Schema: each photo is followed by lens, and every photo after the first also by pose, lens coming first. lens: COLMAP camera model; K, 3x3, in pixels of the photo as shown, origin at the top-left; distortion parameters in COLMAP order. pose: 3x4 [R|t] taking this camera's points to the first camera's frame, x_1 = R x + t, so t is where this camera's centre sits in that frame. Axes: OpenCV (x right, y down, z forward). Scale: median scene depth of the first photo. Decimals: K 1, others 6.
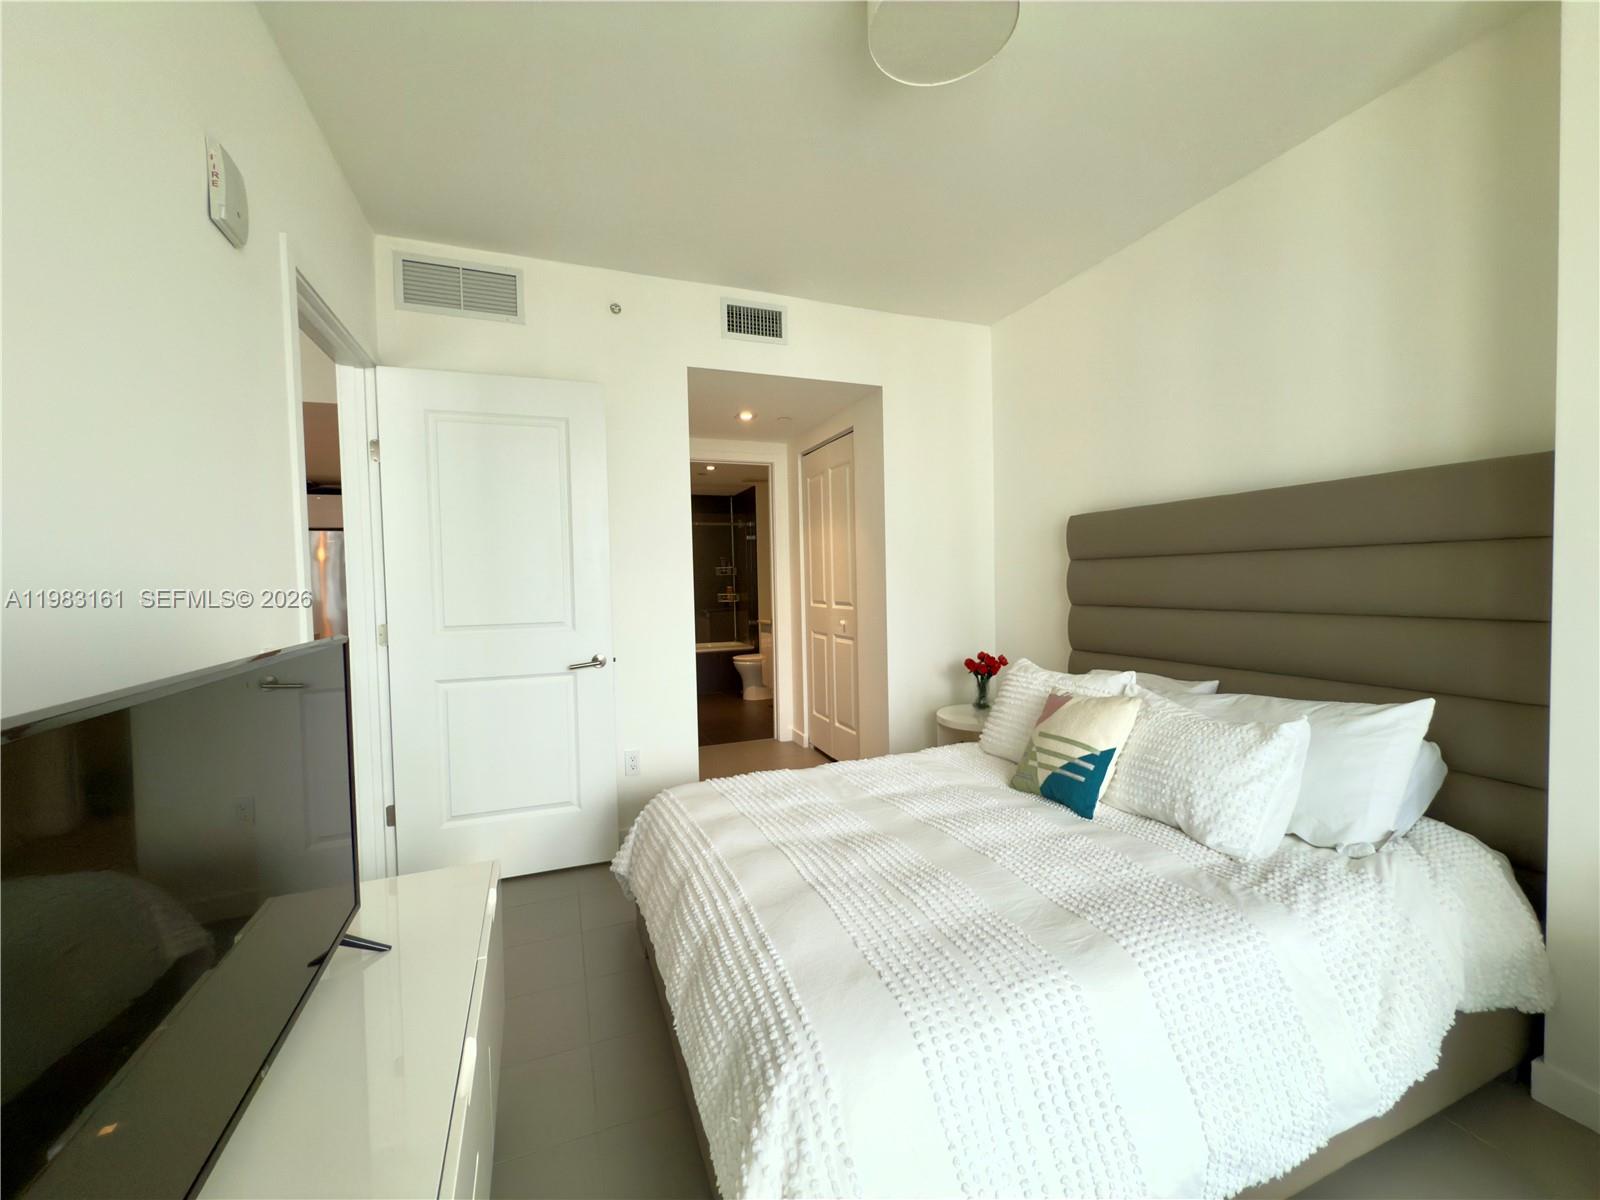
lens RADIAL K [[643.3, 0, 797.2], [0, 643.3, 598.6], [0, 0, 1]] dist [-0.000499, 0.000007]
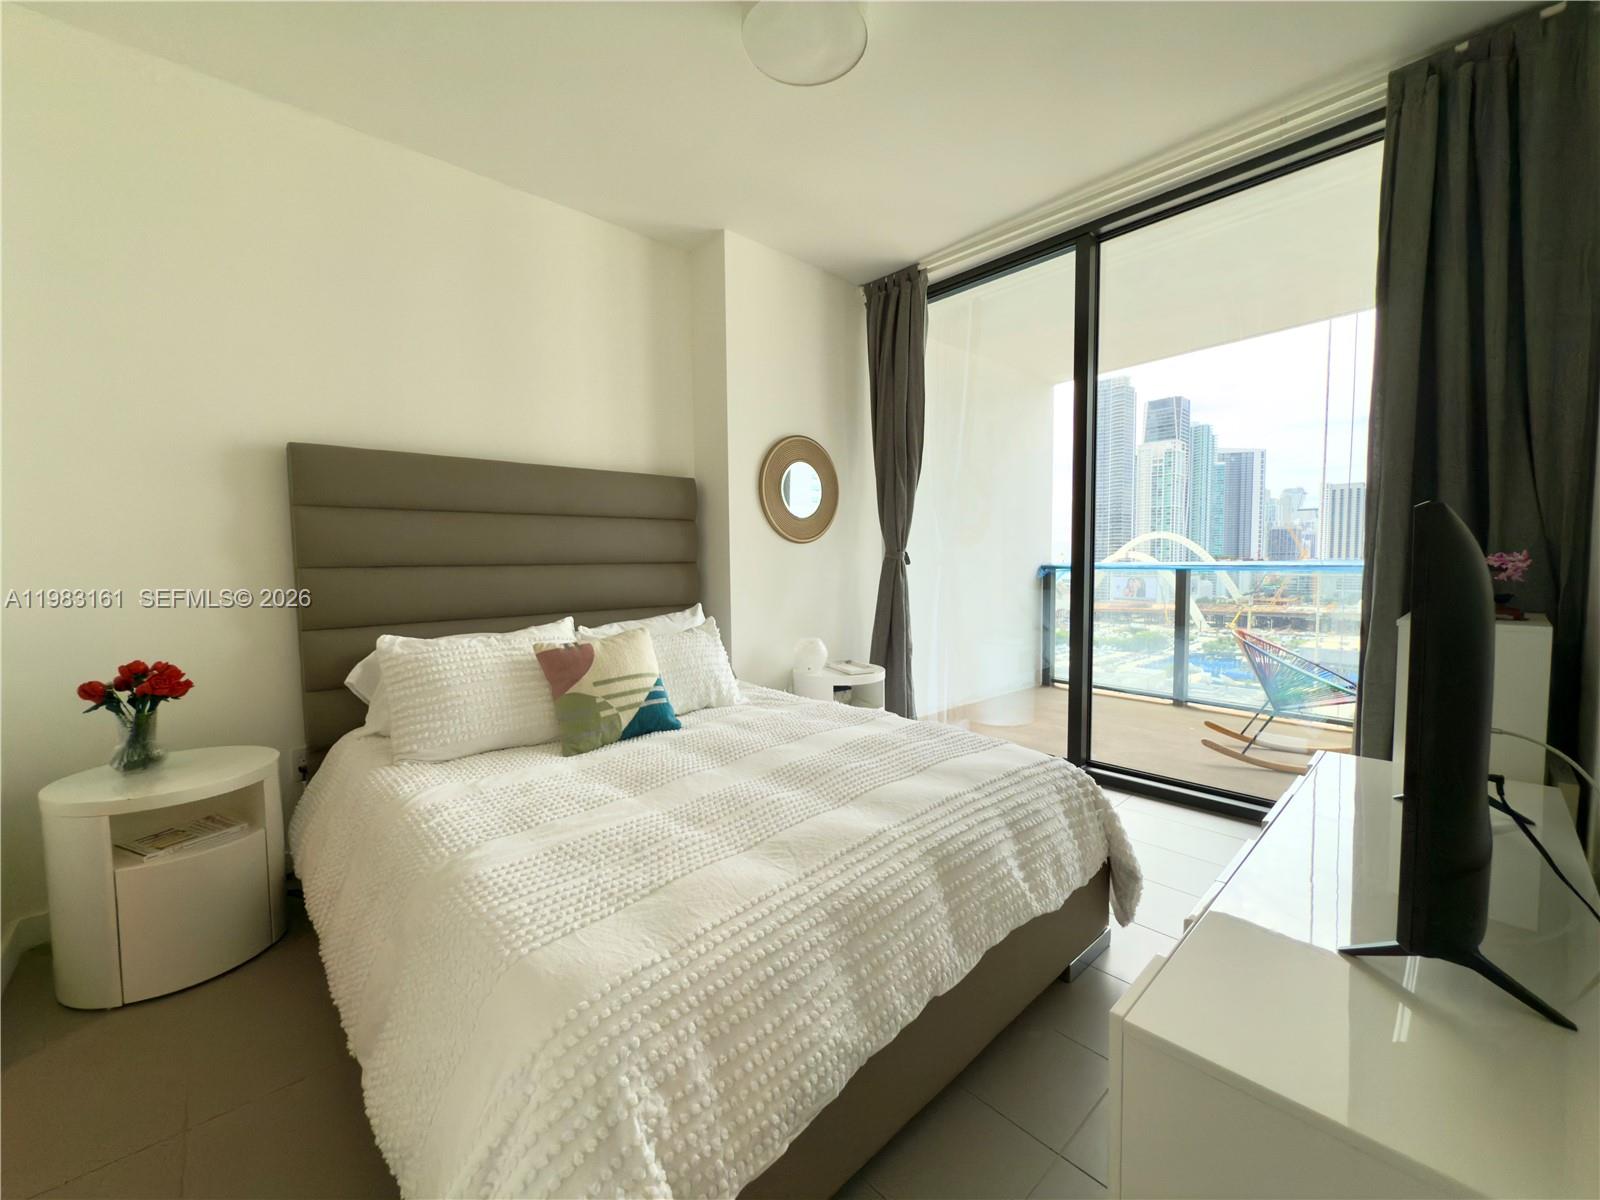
lens RADIAL K [[643.3, 0, 806.5], [0, 643.3, 600.7], [0, 0, 1]] dist [-0.000499, 0.000007]
pose [[-0.367465, -0.030460, 0.929538, -0.502245], [0.046079, 0.997640, 0.050908, 0.040598], [-0.928895, 0.061539, -0.365194, 0.834595]]
